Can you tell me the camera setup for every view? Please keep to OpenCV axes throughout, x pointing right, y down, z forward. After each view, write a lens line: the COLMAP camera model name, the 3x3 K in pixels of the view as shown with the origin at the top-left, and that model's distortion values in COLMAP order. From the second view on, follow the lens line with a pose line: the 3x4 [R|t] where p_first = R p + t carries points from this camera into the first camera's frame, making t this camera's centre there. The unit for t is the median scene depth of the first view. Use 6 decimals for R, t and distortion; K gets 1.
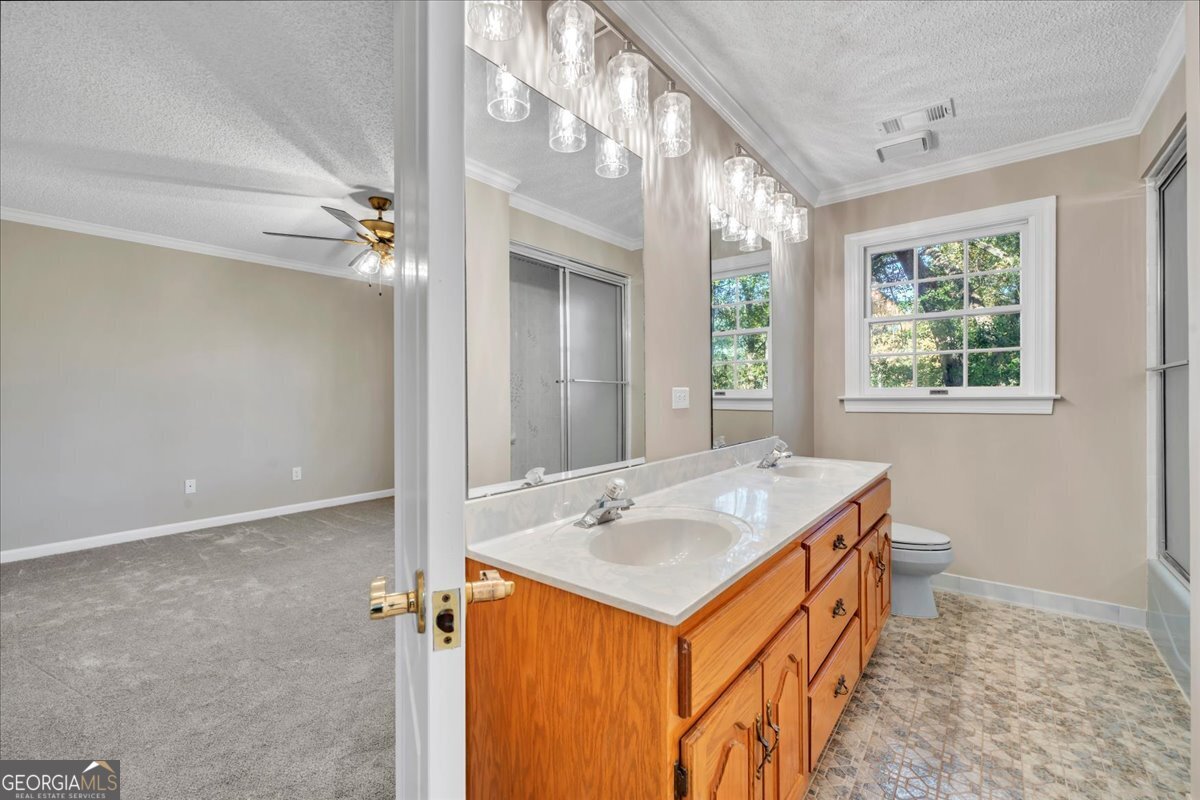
lens RADIAL K [[507.2, 0, 602.0], [0, 507.2, 397.3], [0, 0, 1]] dist [0.002592, 0.000231]
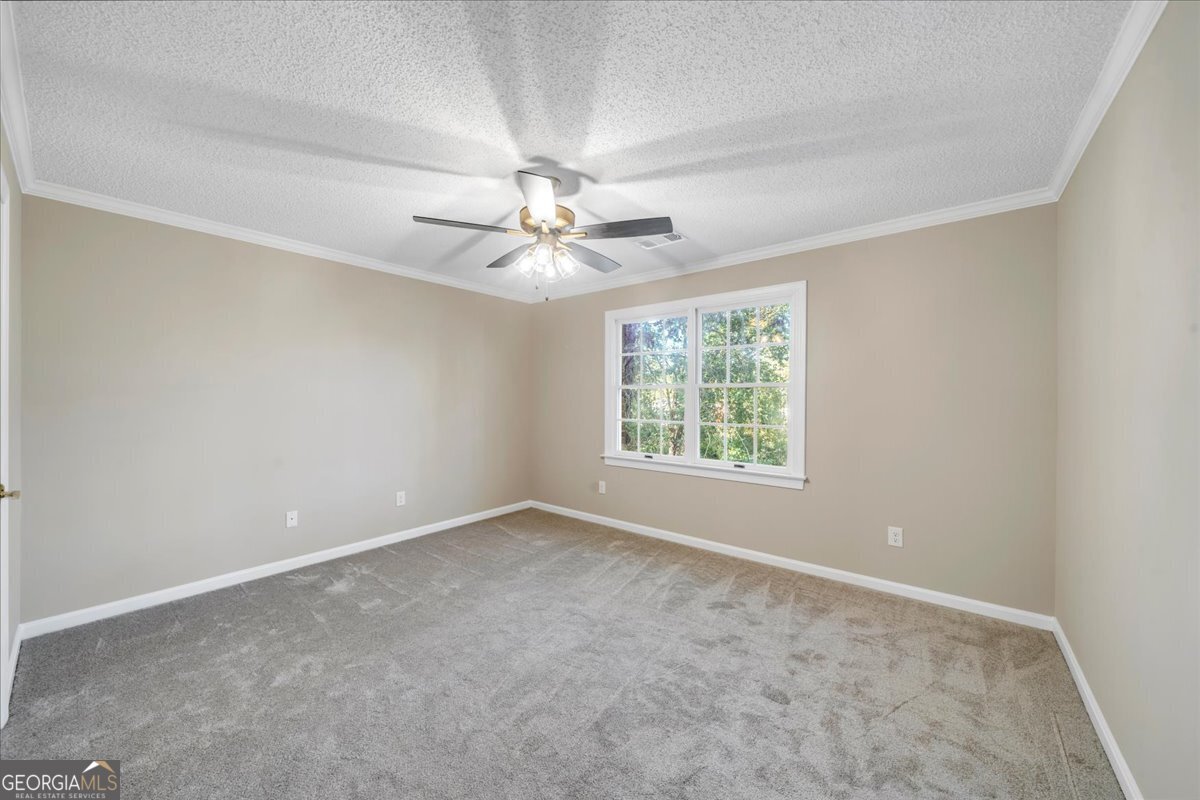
lens RADIAL K [[439.3, 0, 599.3], [0, 439.3, 397.2], [0, 0, 1]] dist [0.000857, 0.000126]
pose [[0.999936, 0.007720, -0.008317, -0.337549], [-0.007747, 0.999965, -0.003161, -0.045347], [0.008292, 0.003225, 0.999960, 0.300646]]
